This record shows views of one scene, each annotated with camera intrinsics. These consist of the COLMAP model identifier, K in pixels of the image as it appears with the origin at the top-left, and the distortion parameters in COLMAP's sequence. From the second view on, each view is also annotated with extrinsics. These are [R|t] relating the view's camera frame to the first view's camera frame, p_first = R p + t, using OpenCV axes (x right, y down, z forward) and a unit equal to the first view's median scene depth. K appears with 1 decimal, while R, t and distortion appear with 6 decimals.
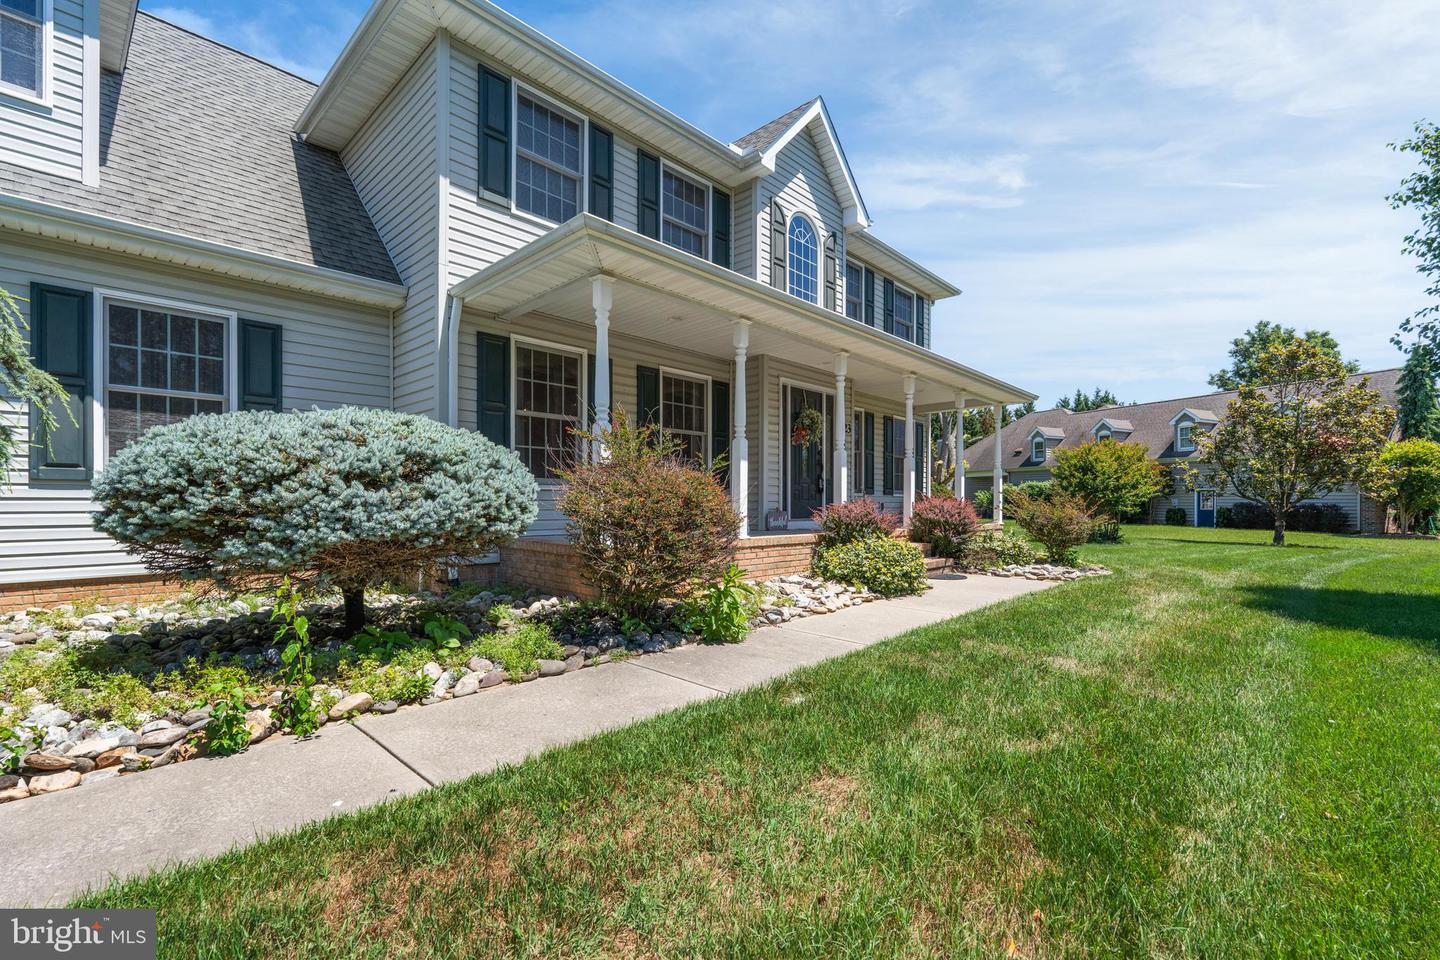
lens RADIAL K [[625.4, 0, 727.2], [0, 625.4, 491.8], [0, 0, 1]] dist [-0.002998, -0.000024]
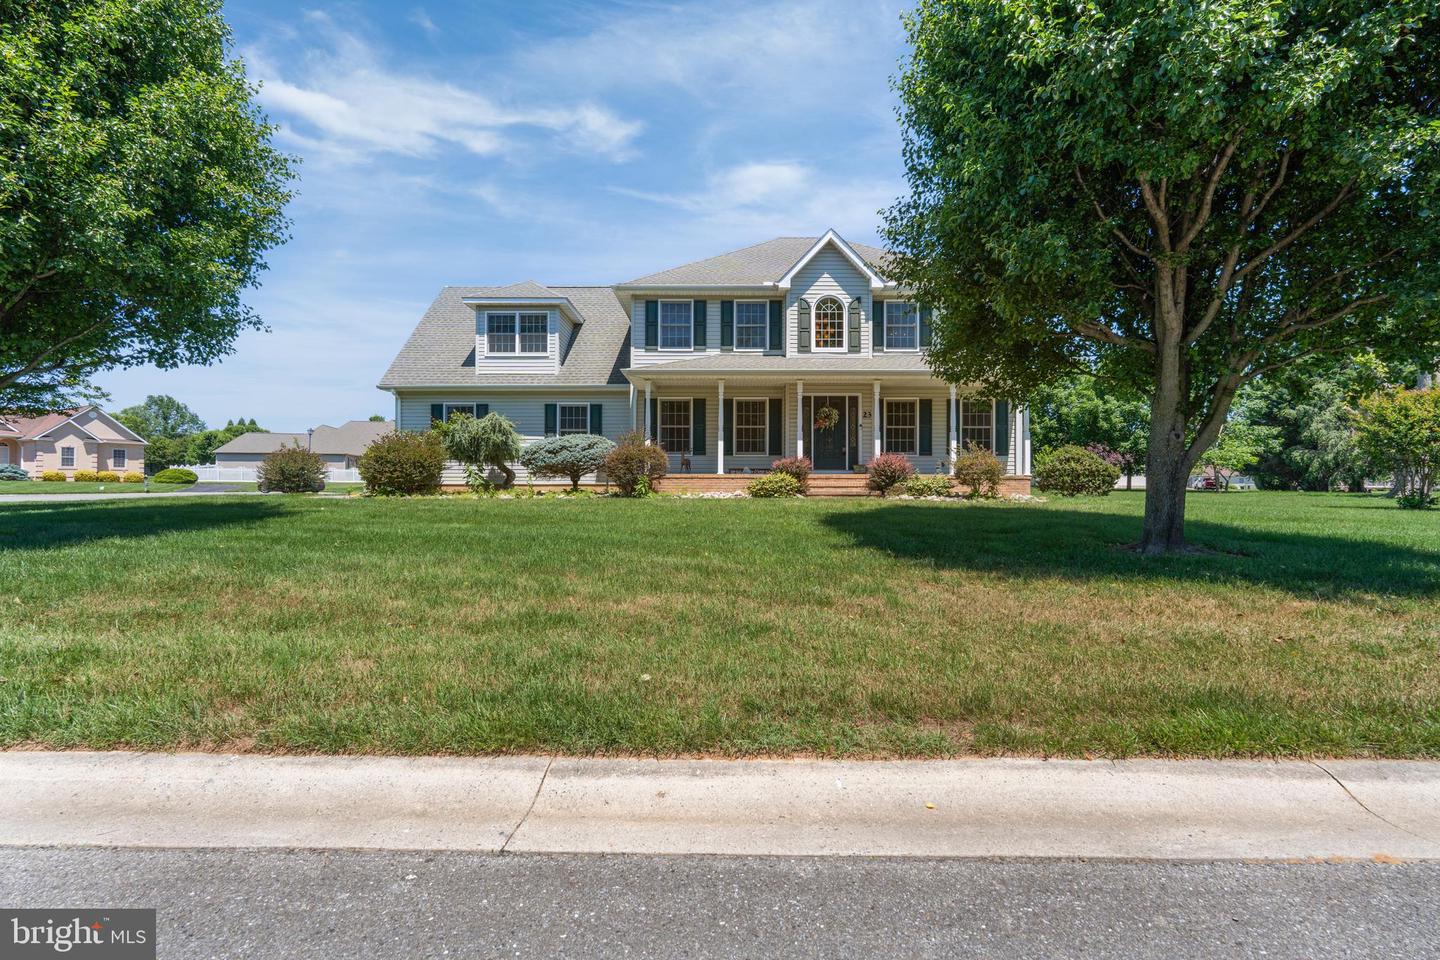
lens RADIAL K [[625.4, 0, 717.7], [0, 625.4, 481.6], [0, 0, 1]] dist [-0.002998, -0.000024]
pose [[0.697684, -0.003561, -0.716397, 1.200181], [0.012738, 0.999891, 0.007435, 0.057369], [0.716293, -0.014313, 0.697653, -0.457573]]
